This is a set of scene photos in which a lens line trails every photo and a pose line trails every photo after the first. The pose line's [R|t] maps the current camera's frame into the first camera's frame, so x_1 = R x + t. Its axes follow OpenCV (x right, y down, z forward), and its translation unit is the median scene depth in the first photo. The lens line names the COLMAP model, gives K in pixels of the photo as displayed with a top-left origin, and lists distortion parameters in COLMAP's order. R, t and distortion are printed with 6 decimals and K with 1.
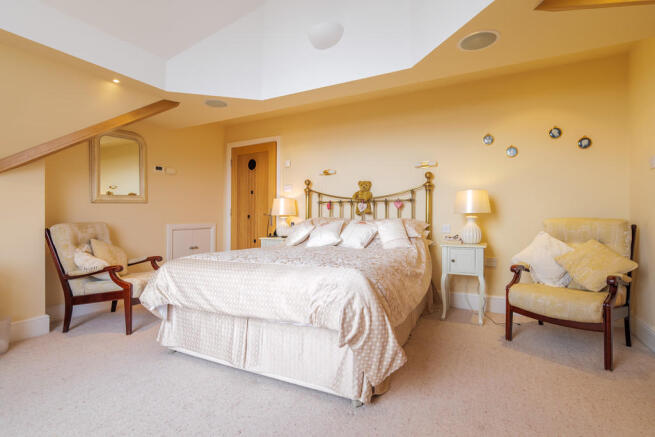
lens RADIAL K [[324.8, 0, 327.5], [0, 324.8, 218.5], [0, 0, 1]] dist [-0.000154, -0.000022]
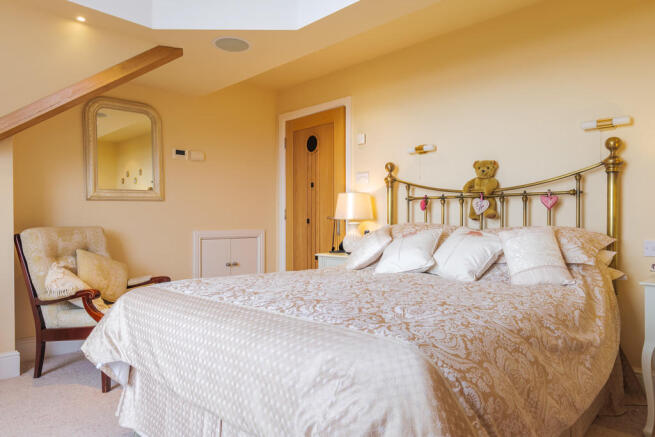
lens RADIAL K [[428.6, 0, 327.5], [0, 428.6, 218.5], [0, 0, 1]] dist [0.004743, 0.002348]
pose [[0.956260, 0.006827, -0.292437, 0.077669], [-0.011201, 0.999849, -0.013285, -0.000038], [0.292303, 0.015980, 0.956192, 0.217812]]
